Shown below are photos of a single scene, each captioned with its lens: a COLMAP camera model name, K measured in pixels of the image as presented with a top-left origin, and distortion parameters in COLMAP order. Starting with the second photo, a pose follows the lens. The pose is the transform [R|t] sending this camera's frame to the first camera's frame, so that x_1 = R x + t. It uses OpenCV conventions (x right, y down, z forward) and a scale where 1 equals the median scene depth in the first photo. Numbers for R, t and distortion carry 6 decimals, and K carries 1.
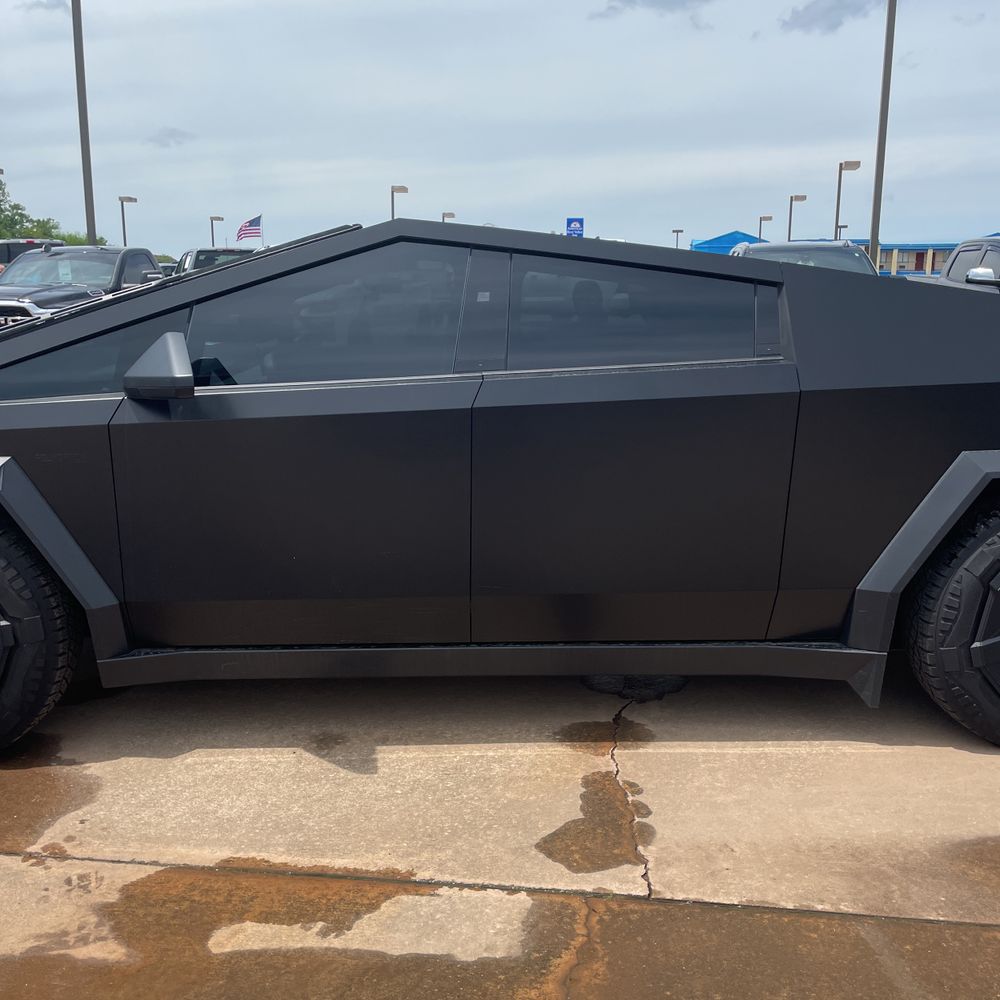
lens RADIAL K [[1012.6, 0, 503.3], [0, 1012.6, 499.7], [0, 0, 1]] dist [0.043960, 0.000000]
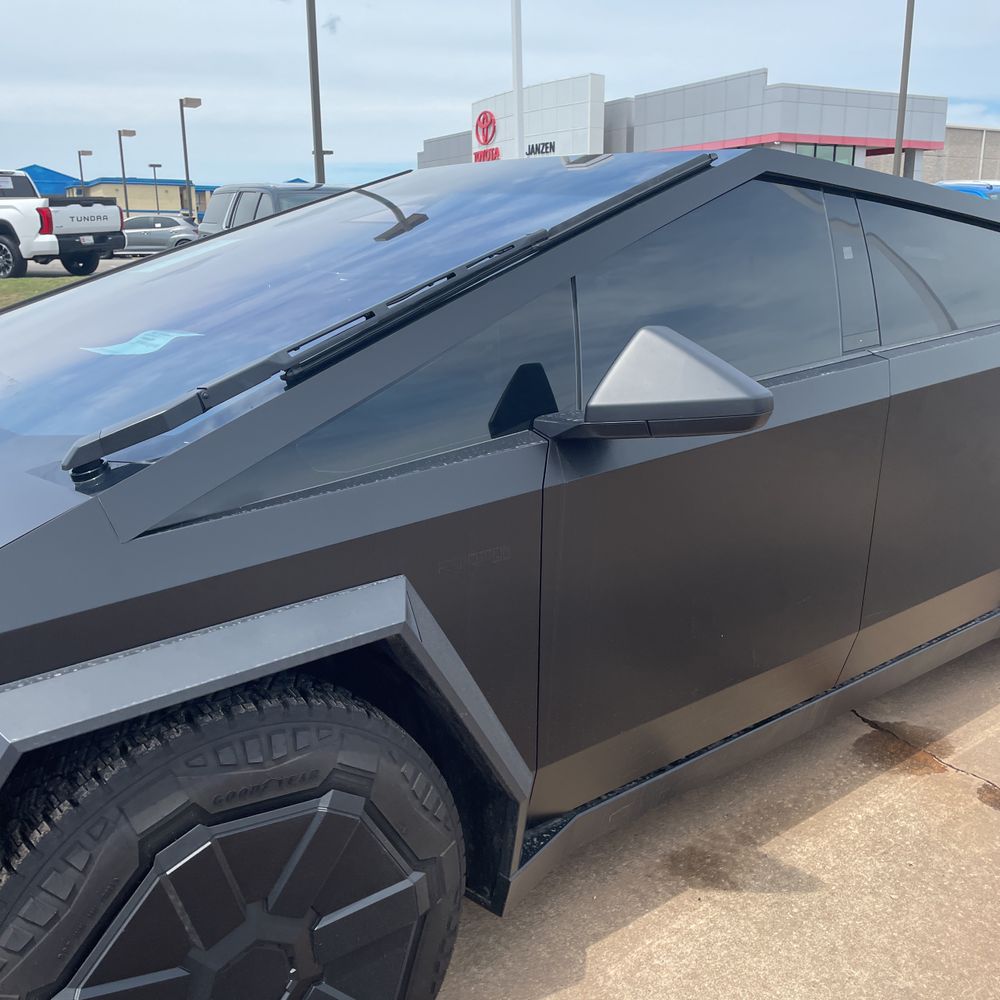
lens RADIAL K [[1012.6, 0, 501.1], [0, 1012.6, 497.5], [0, 0, 1]] dist [0.043960, 0.000000]
pose [[0.794721, -0.157443, 0.586200, -0.651315], [0.126394, 0.987528, 0.093878, -0.110502], [-0.593669, -0.000515, 0.804709, 0.468051]]
